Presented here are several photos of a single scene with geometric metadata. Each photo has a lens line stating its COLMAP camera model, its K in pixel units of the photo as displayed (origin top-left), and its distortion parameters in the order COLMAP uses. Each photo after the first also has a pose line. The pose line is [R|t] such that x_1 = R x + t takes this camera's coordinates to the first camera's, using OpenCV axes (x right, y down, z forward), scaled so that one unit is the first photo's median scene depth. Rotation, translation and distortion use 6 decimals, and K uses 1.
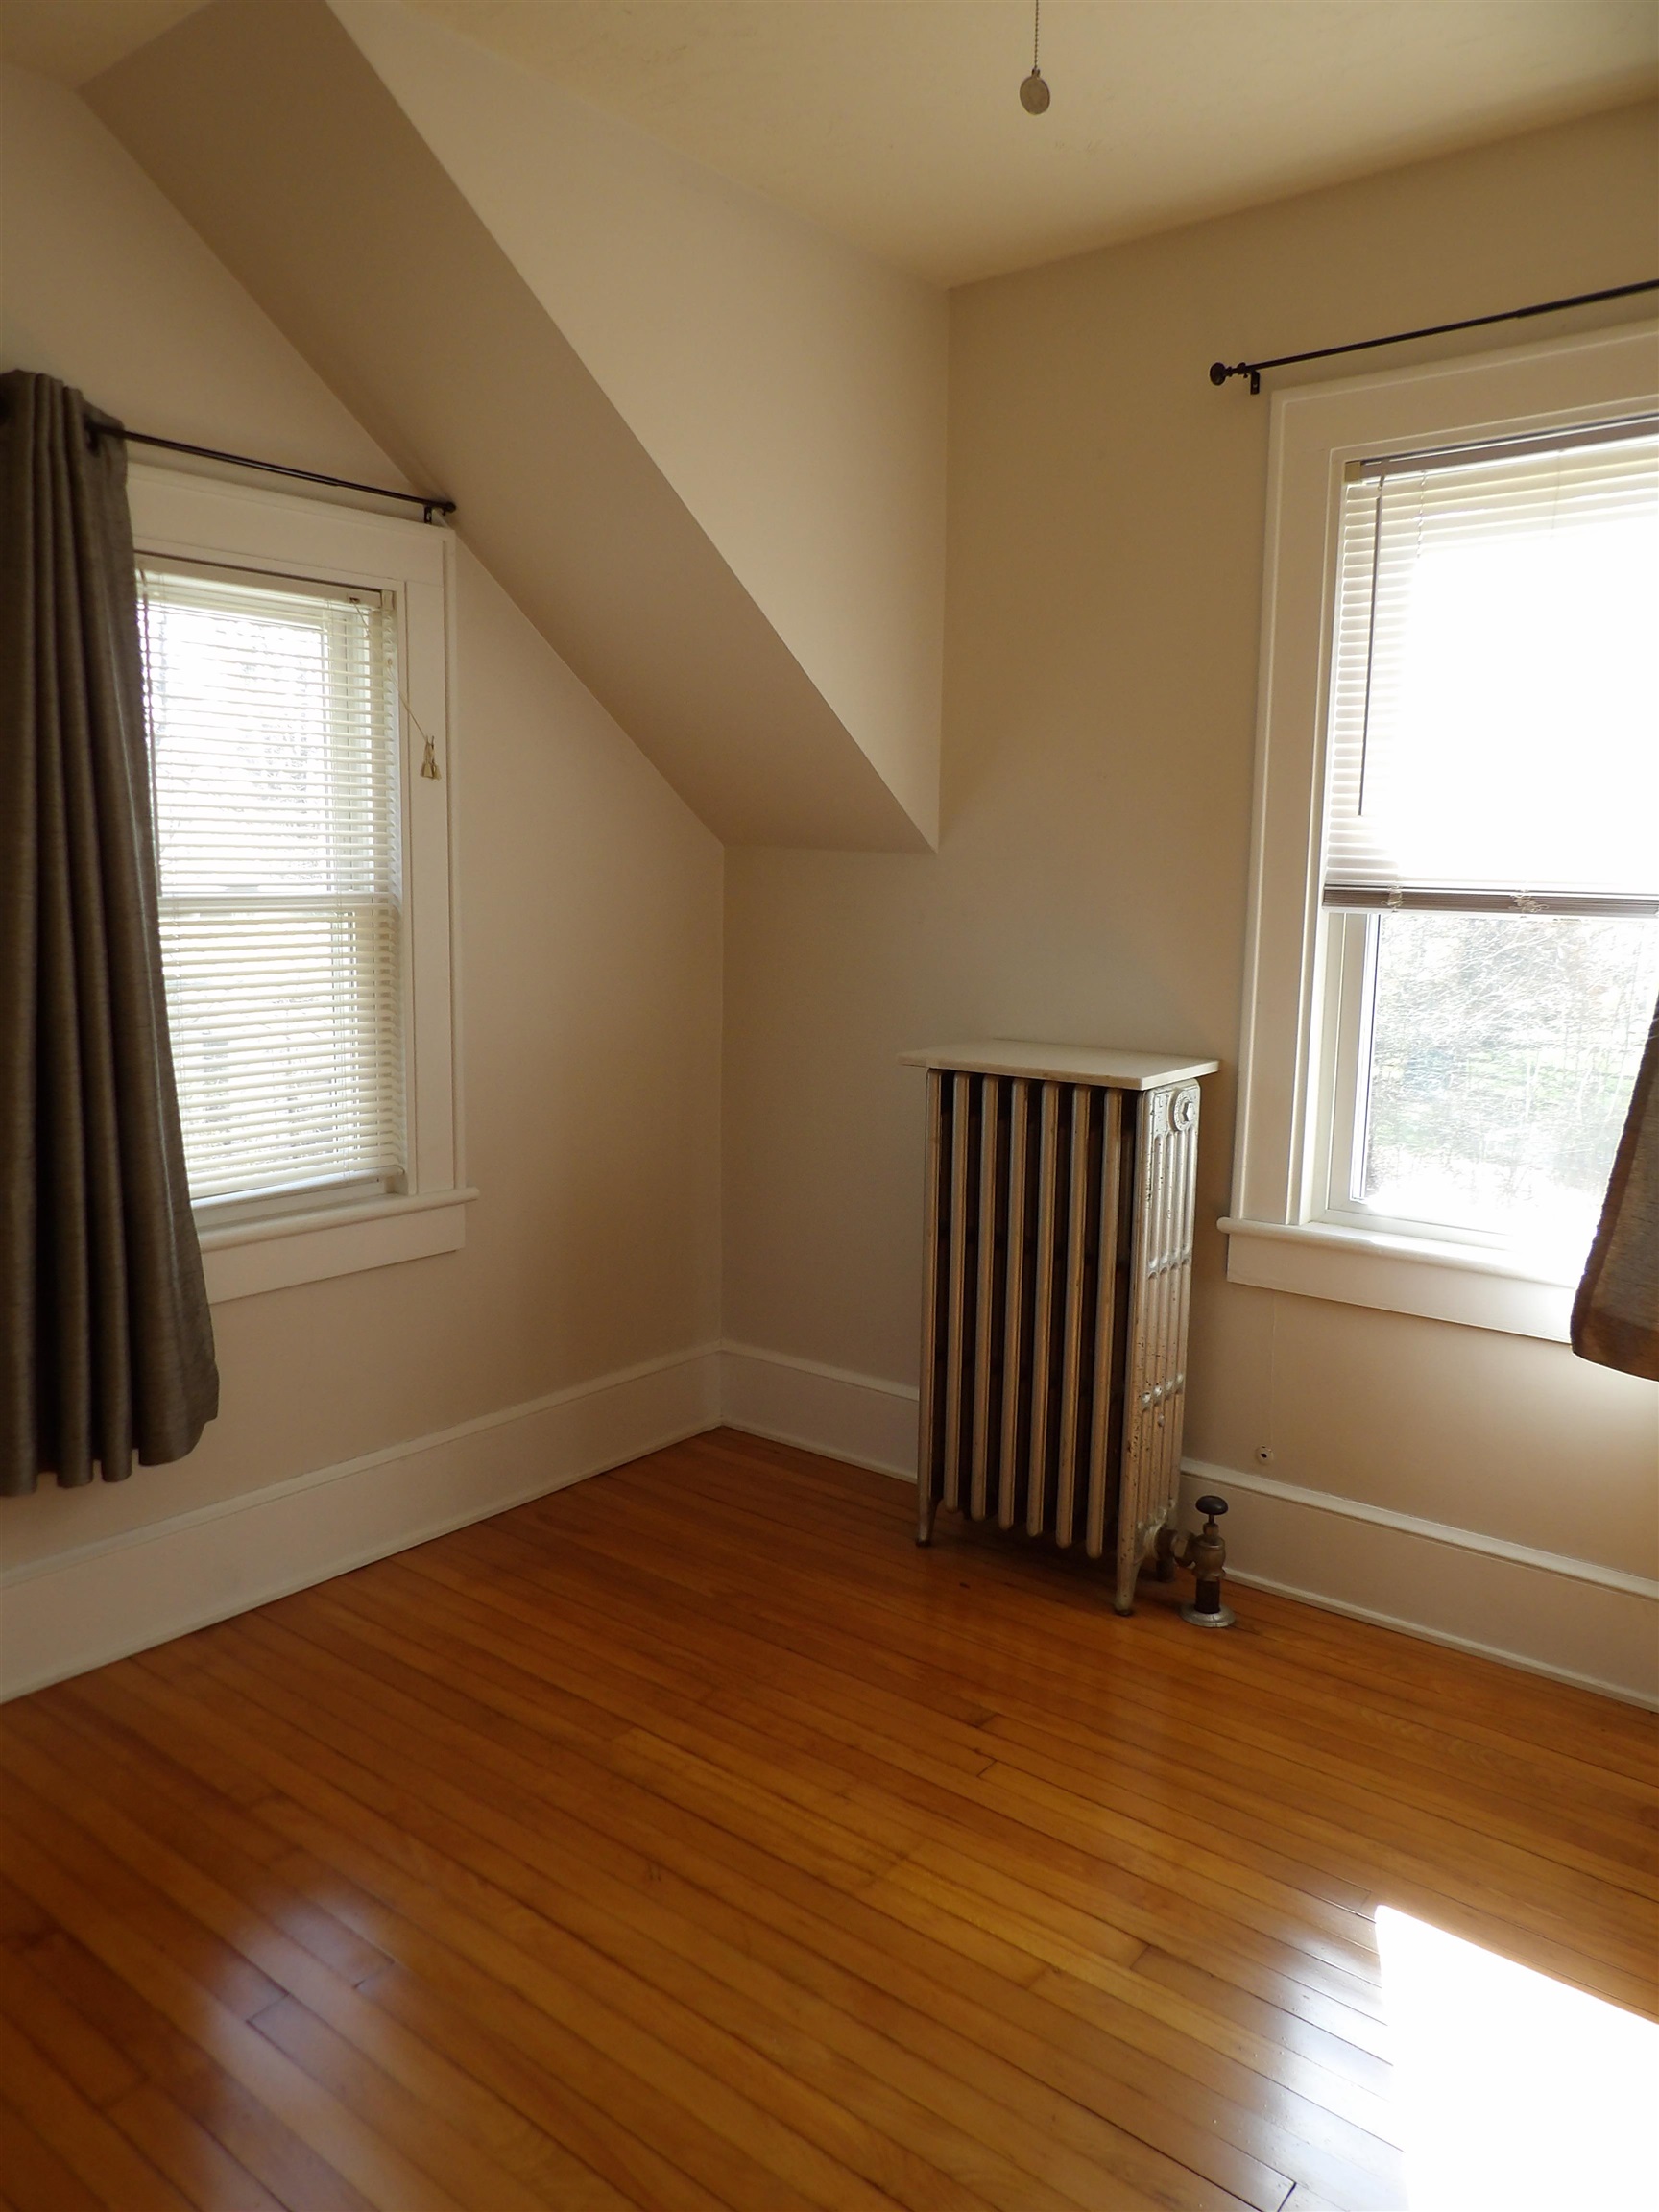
lens RADIAL K [[1576.9, 0, 769.8], [0, 1576.9, 1149.0], [0, 0, 1]] dist [-0.042298, 0.049344]
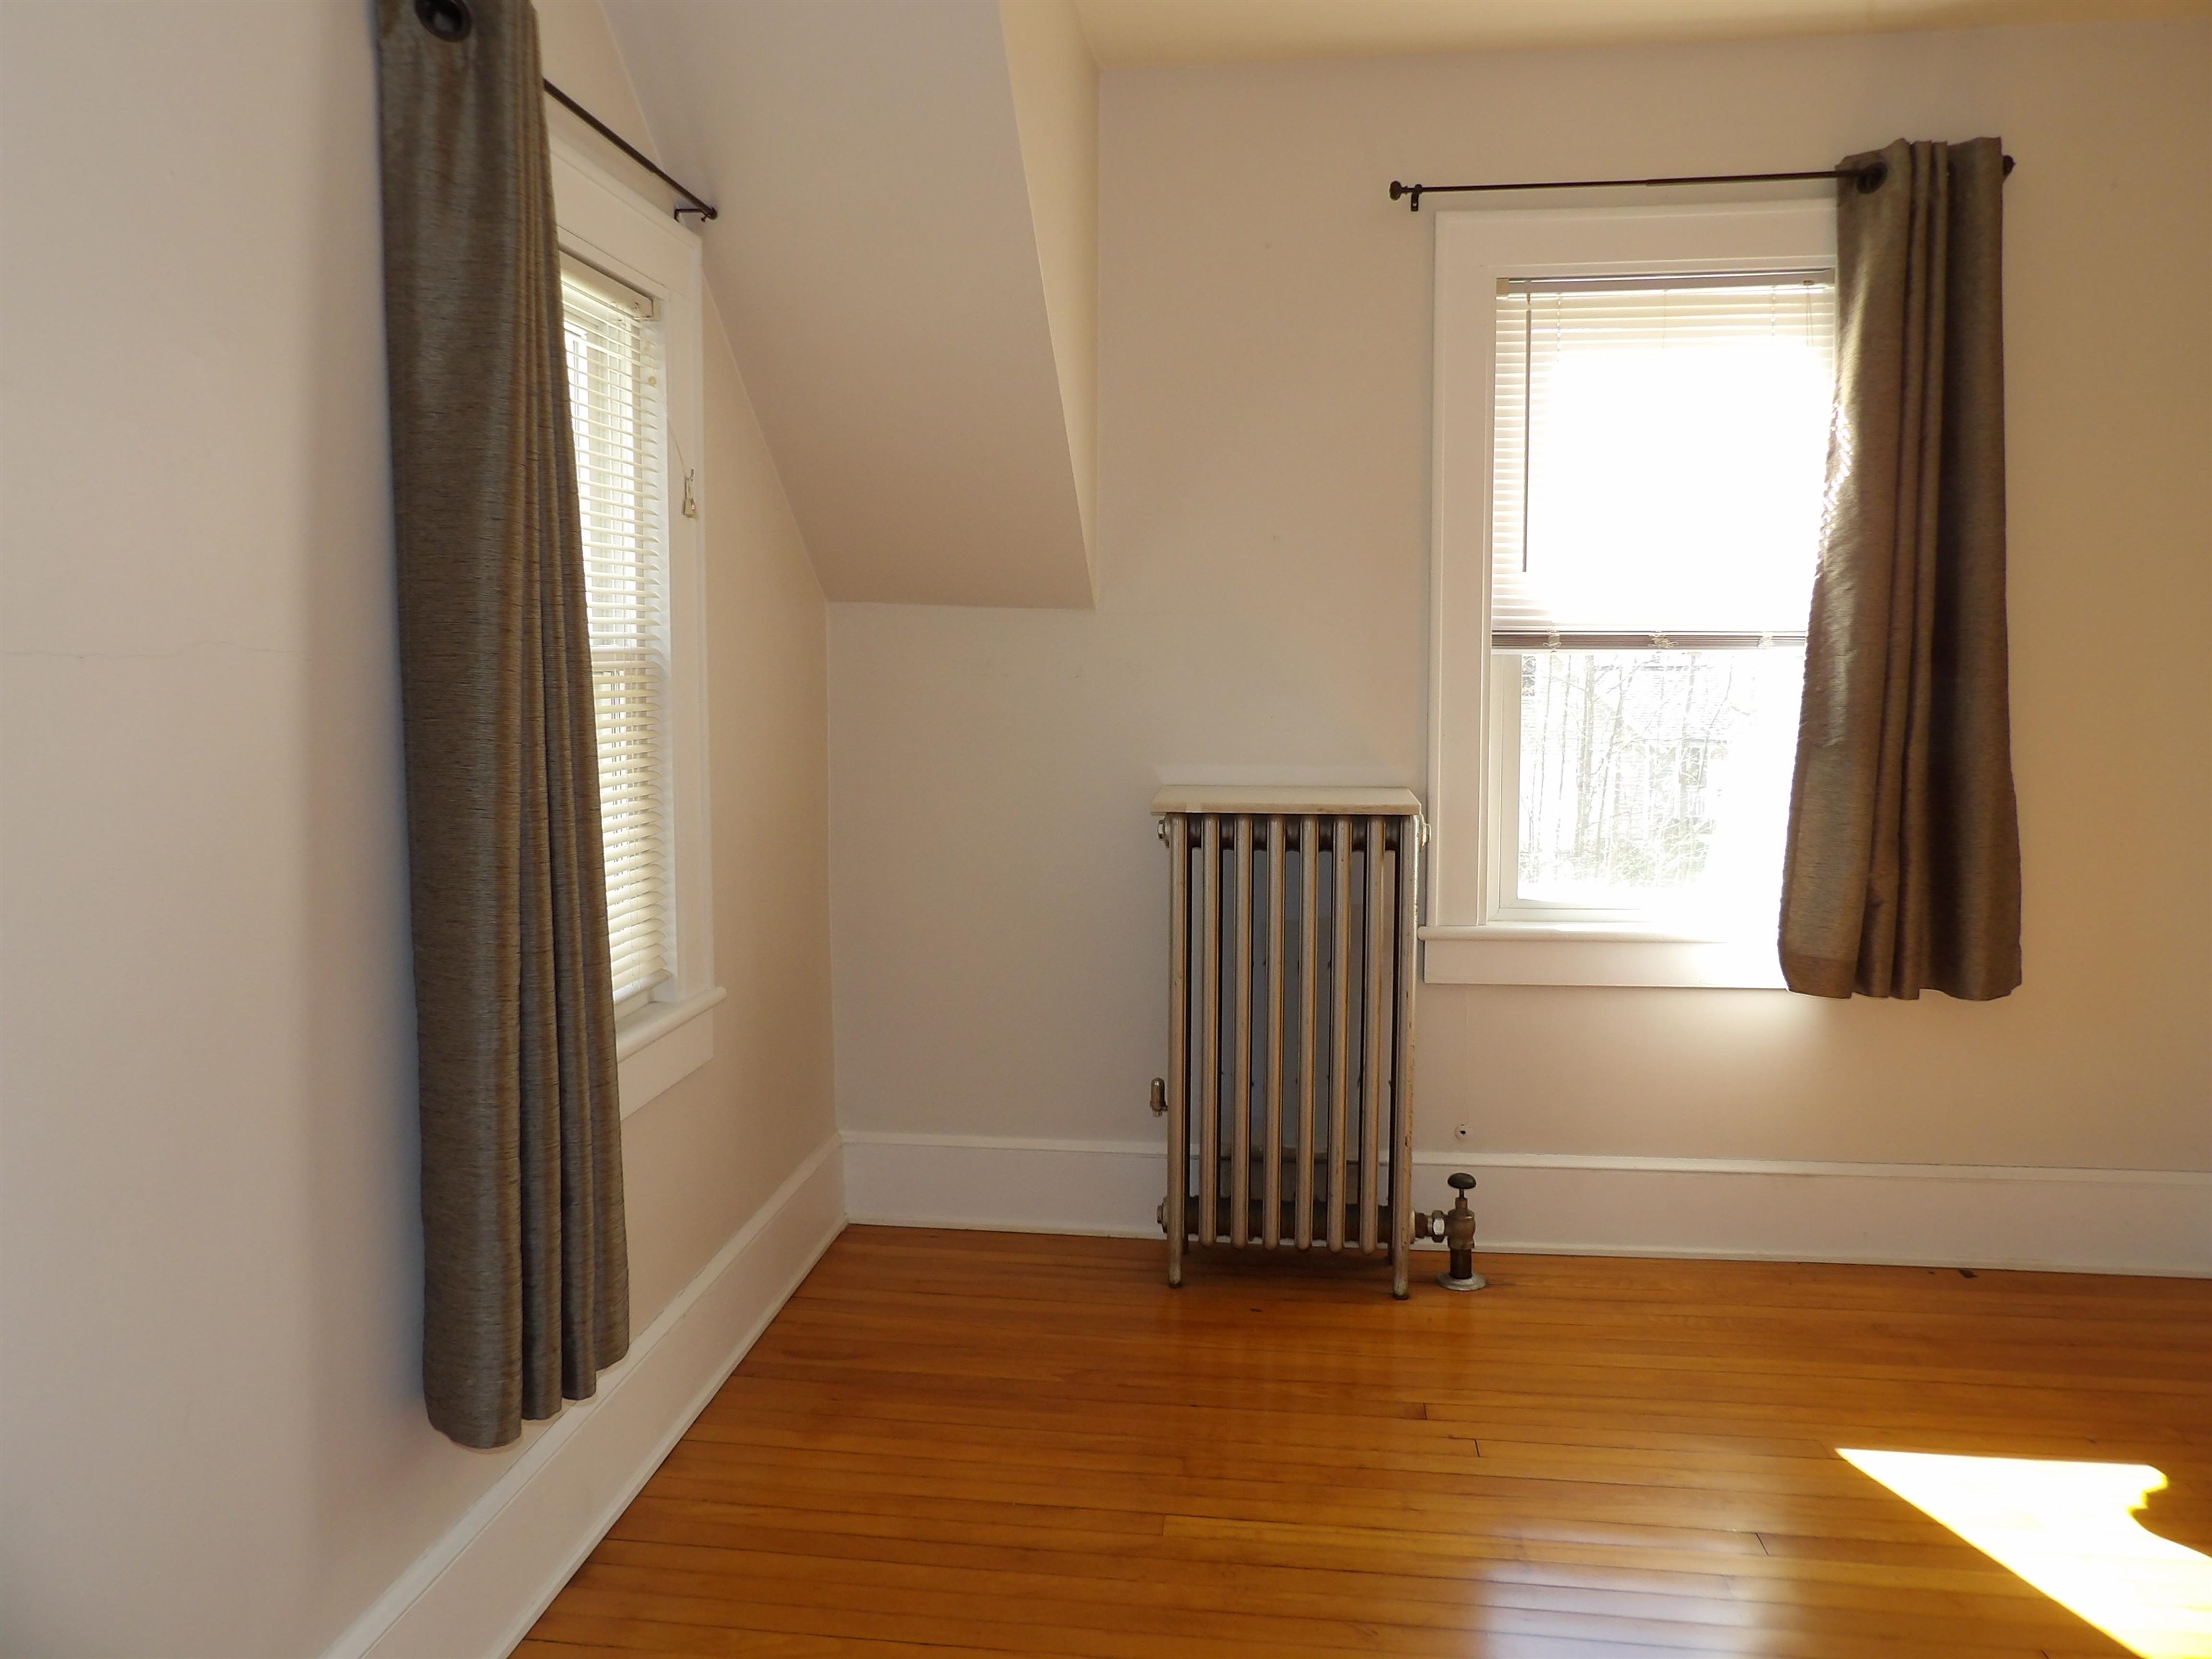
lens RADIAL K [[1576.9, 0, 1061.6], [0, 1576.9, 836.1], [0, 0, 1]] dist [-0.042298, 0.049344]
pose [[0.849216, -0.072980, 0.522978, -0.551321], [0.105237, 0.993926, -0.032186, -0.011804], [-0.517452, 0.082370, 0.851738, 0.181379]]
